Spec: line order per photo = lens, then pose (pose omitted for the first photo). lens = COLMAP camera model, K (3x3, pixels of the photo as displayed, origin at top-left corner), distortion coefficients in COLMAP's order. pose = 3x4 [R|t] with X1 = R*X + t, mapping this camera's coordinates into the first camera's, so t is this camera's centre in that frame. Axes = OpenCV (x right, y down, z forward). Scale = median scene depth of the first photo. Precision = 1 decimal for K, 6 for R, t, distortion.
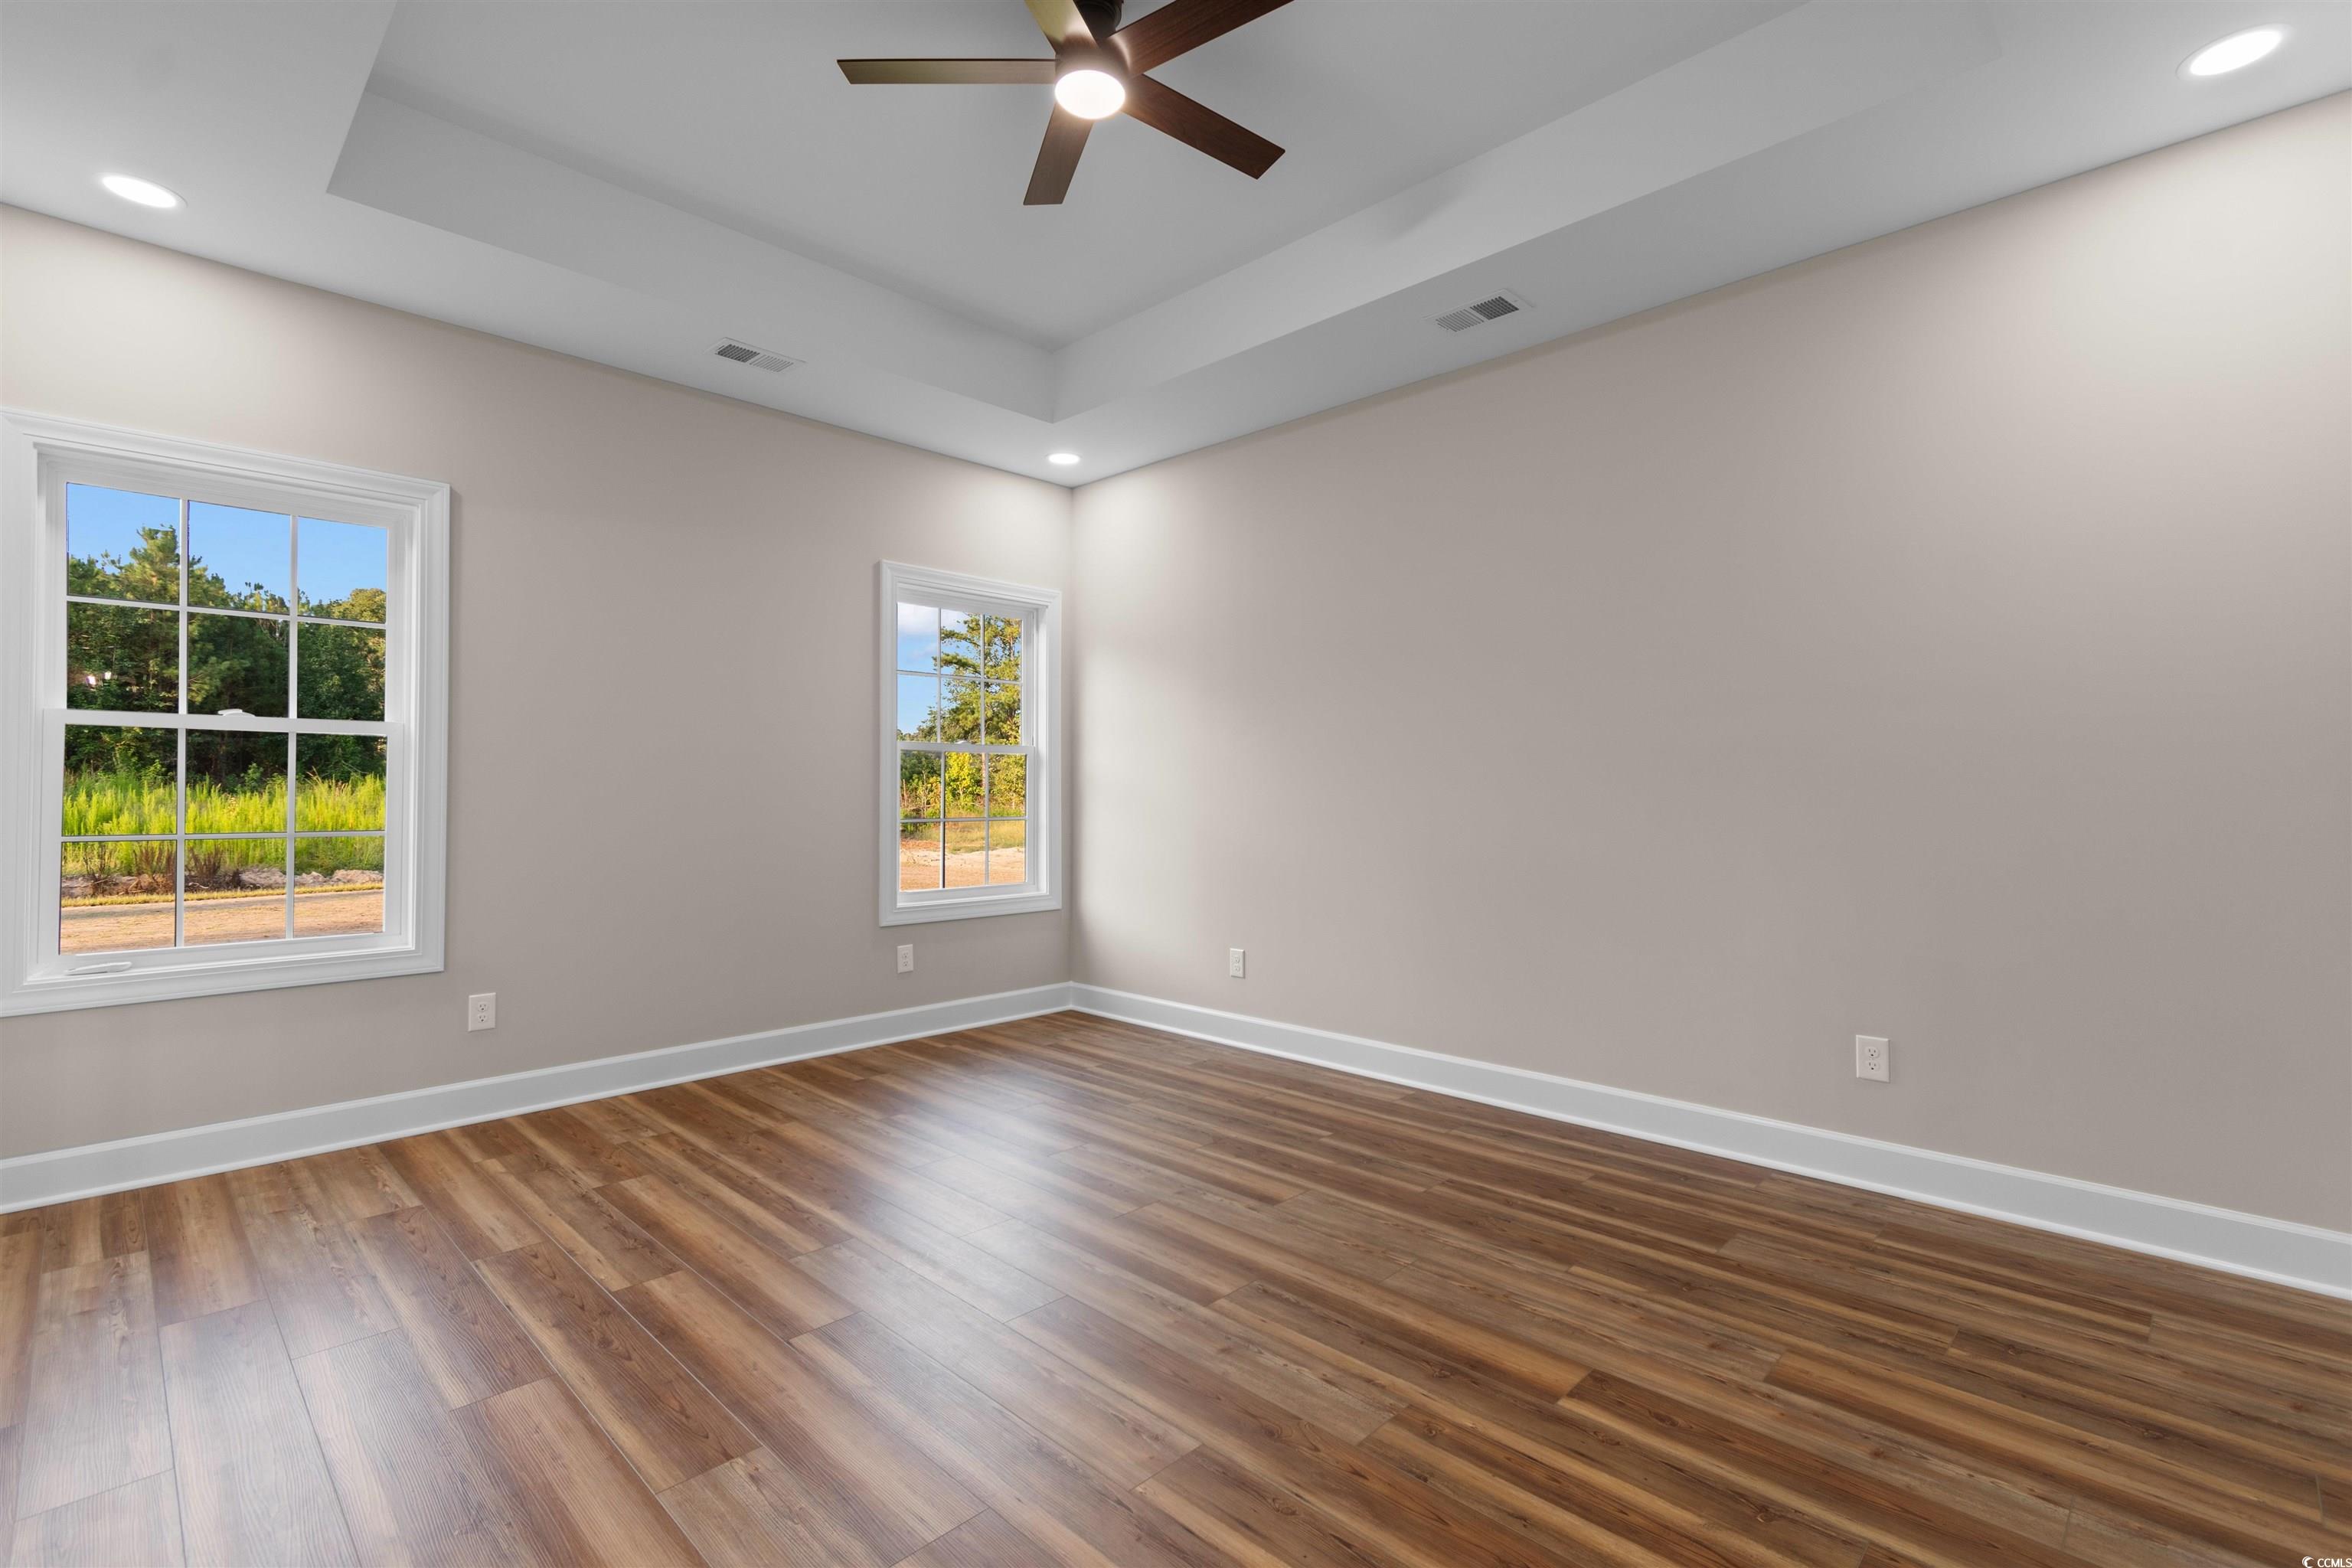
lens RADIAL K [[1043.9, 0, 1186.4], [0, 1043.9, 781.2], [0, 0, 1]] dist [0.002783, -0.002391]
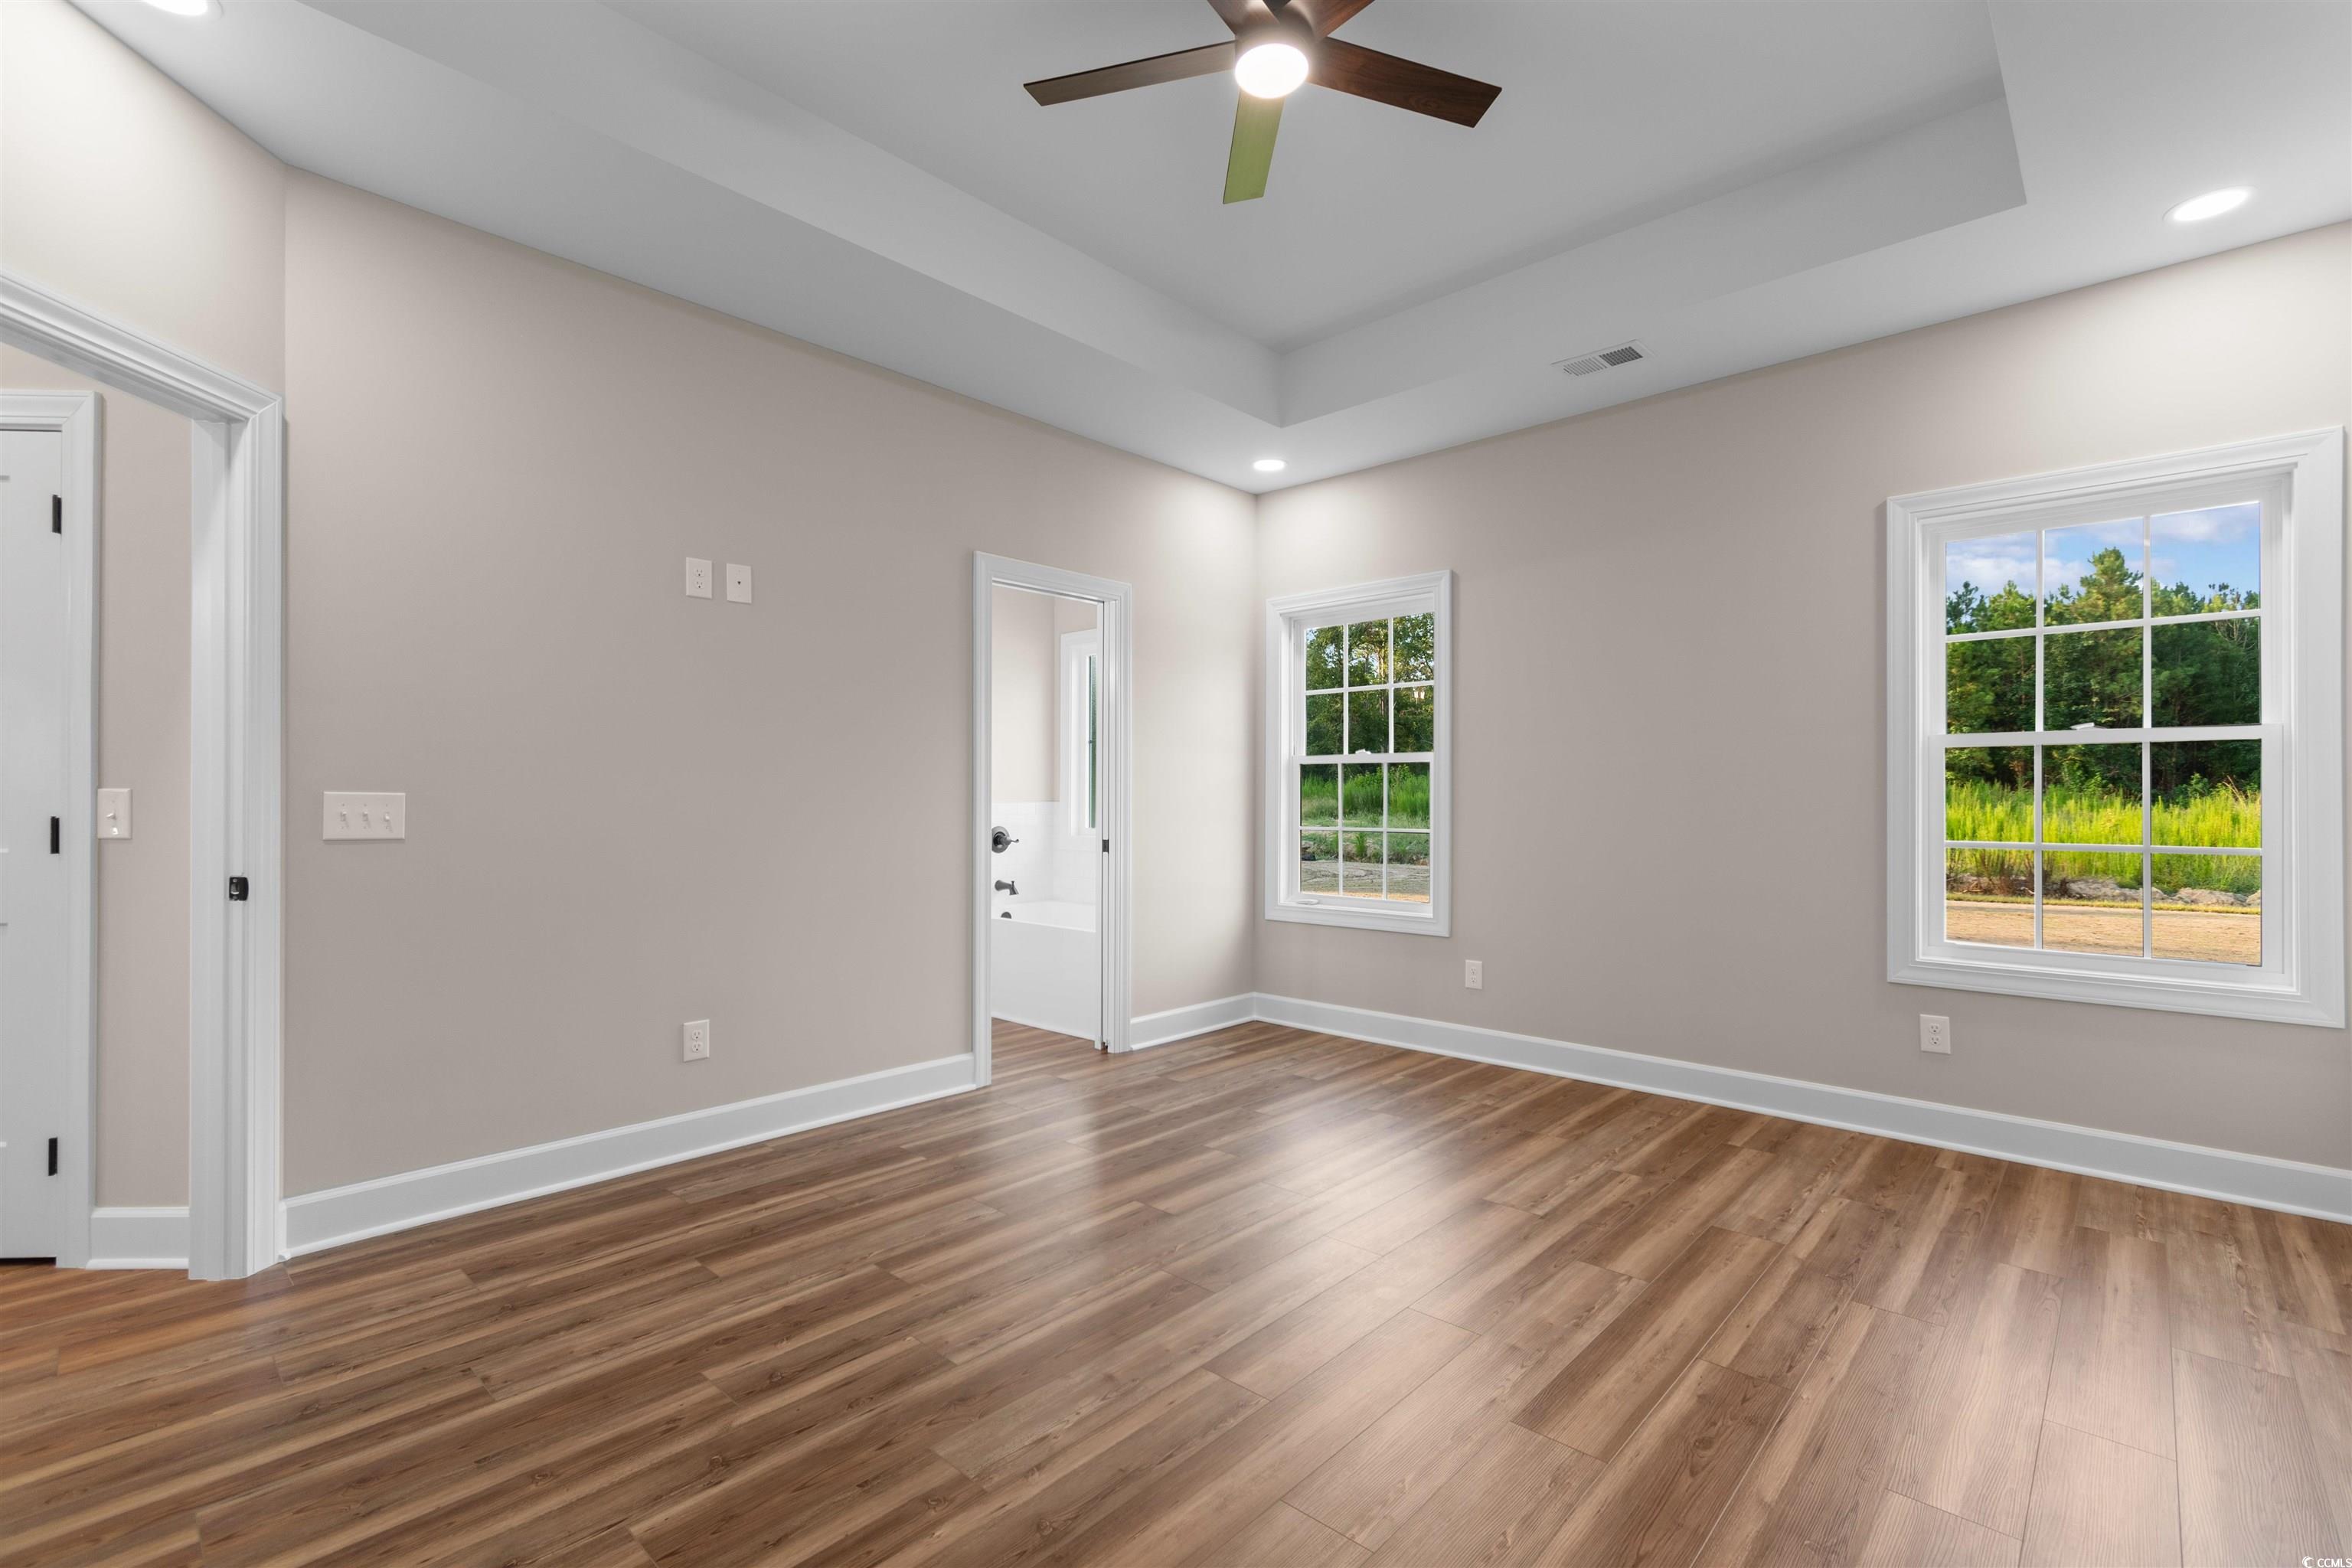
lens RADIAL K [[1043.9, 0, 1179.6], [0, 1043.9, 781.9], [0, 0, 1]] dist [0.002783, -0.002391]
pose [[0.026590, -0.016495, -0.999510, 0.557183], [0.005880, 0.999849, -0.016344, 0.004739], [0.999629, -0.005442, 0.026683, 0.571421]]
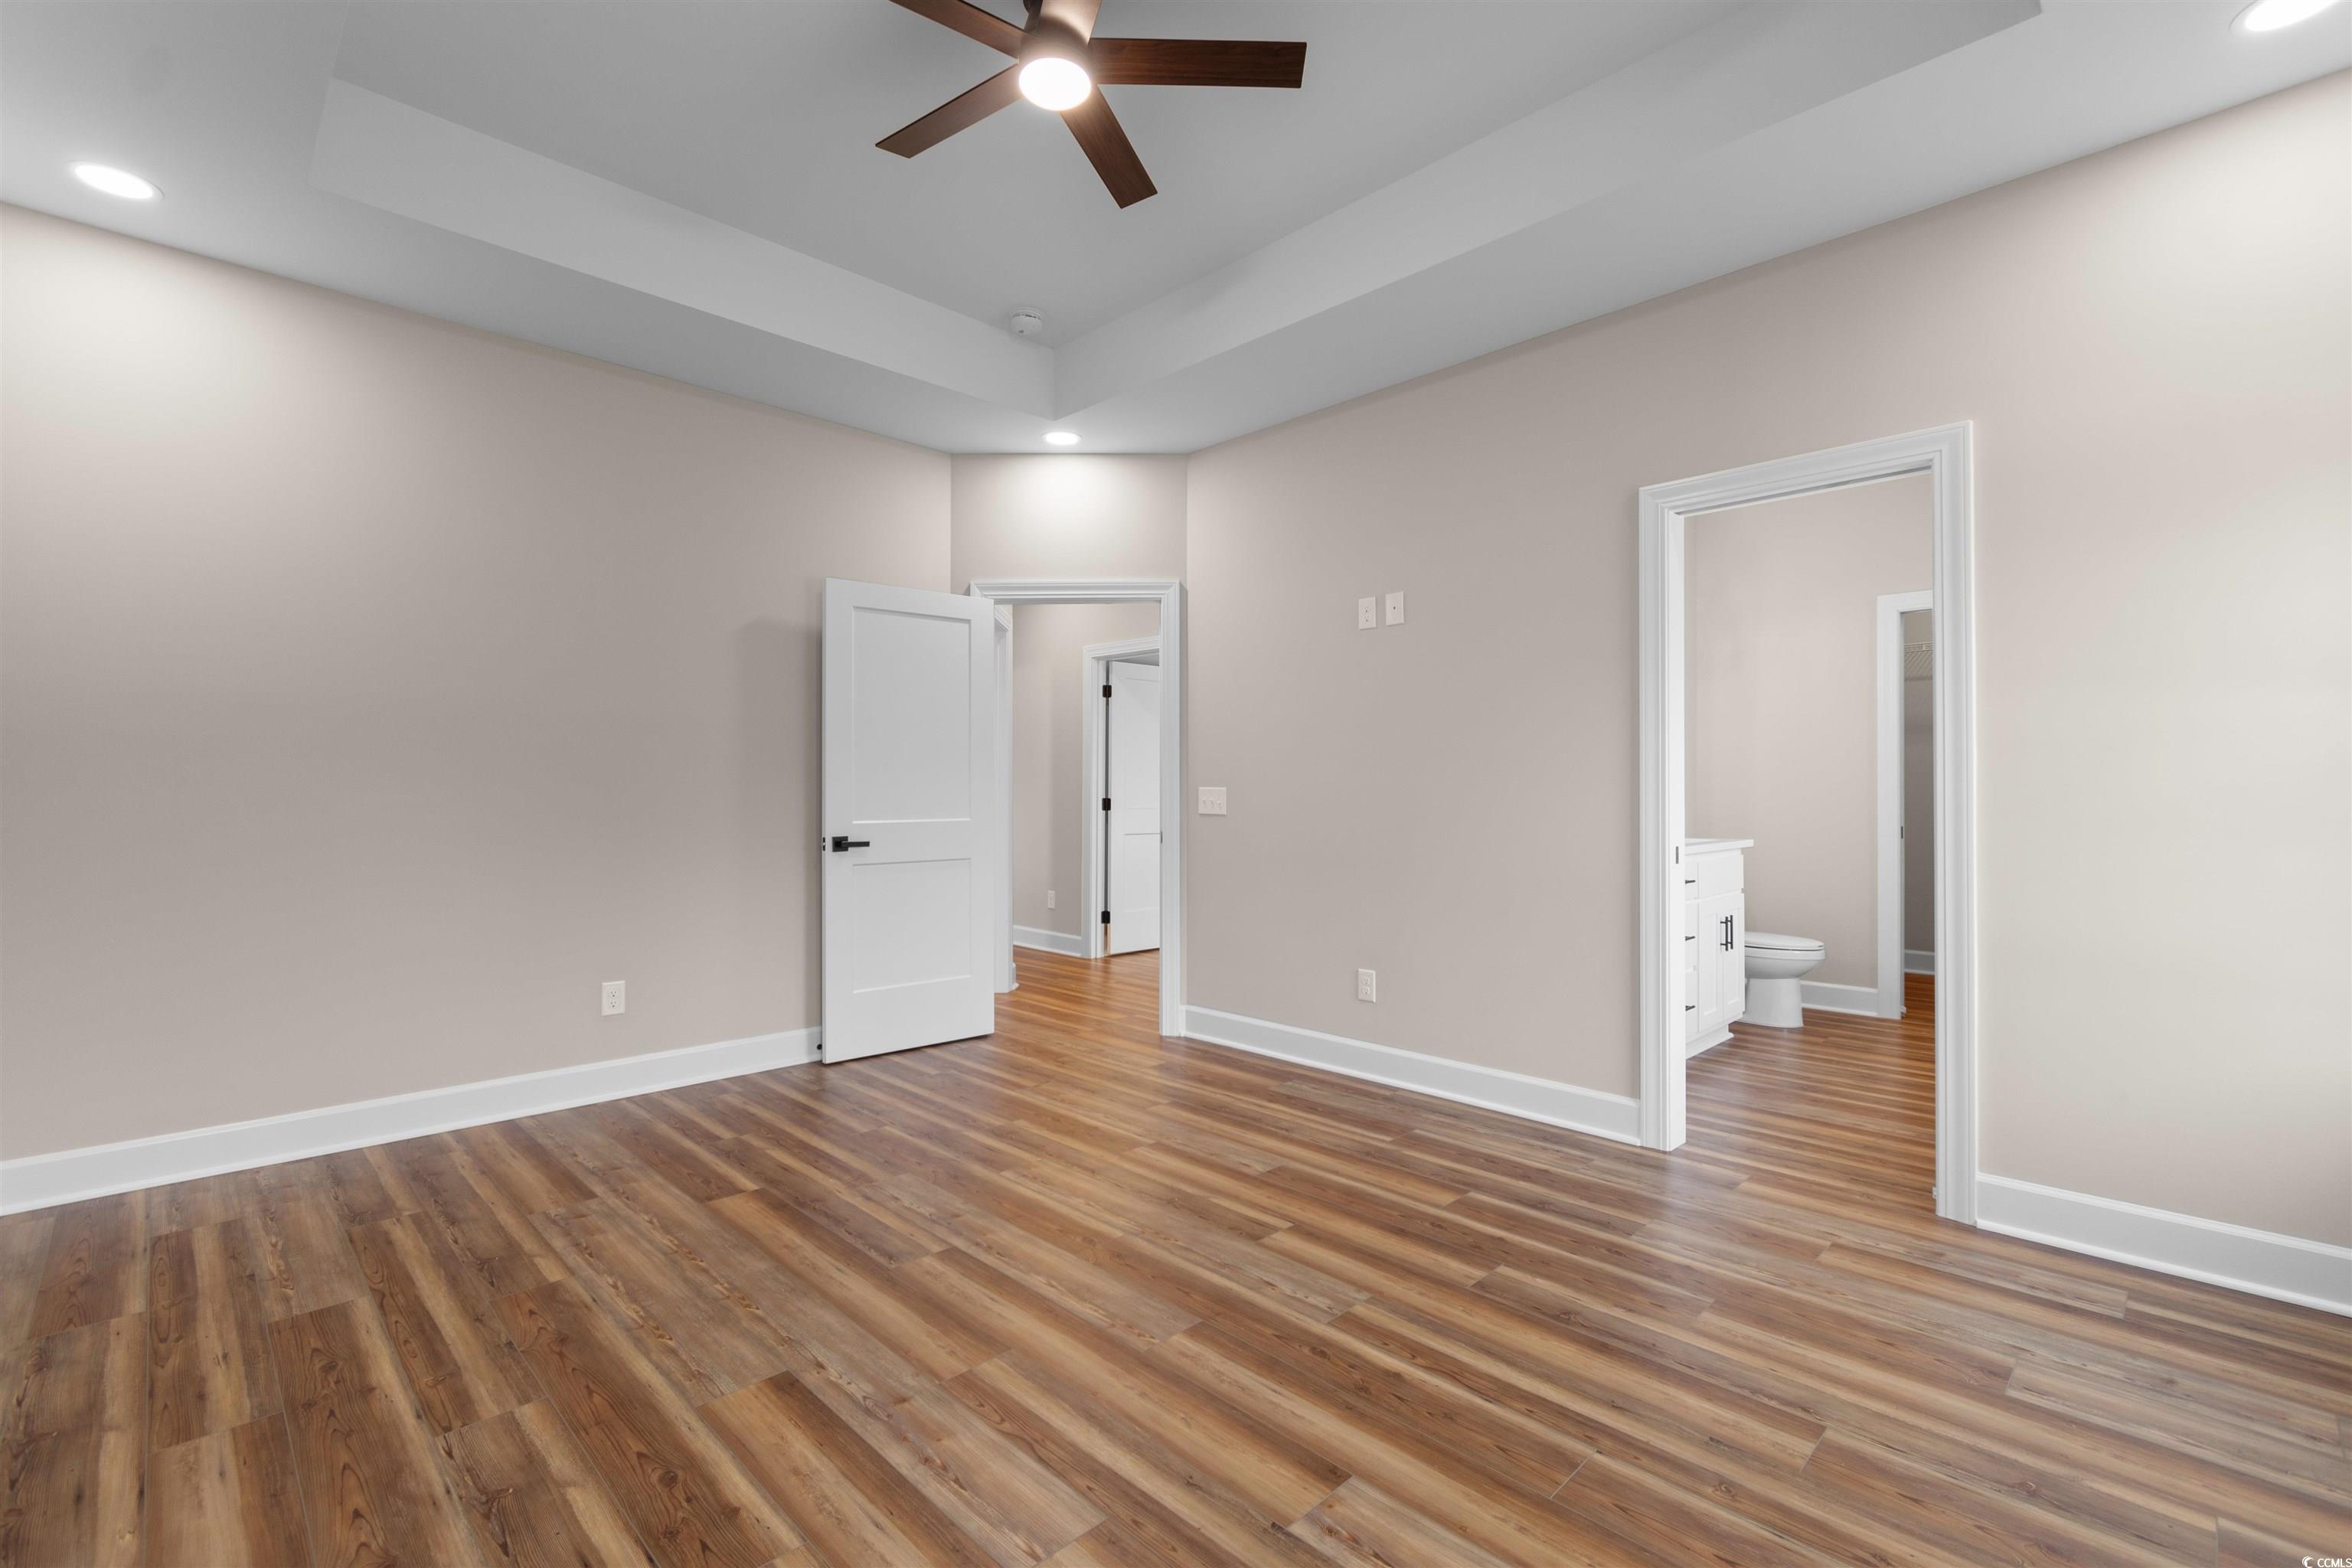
lens RADIAL K [[1043.9, 0, 1182.4], [0, 1043.9, 777.7], [0, 0, 1]] dist [0.002783, -0.002391]
pose [[-0.999733, -0.000985, 0.023088, -0.152204], [-0.001460, 0.999788, -0.020554, 0.010531], [-0.023062, -0.020582, -0.999522, 1.272839]]
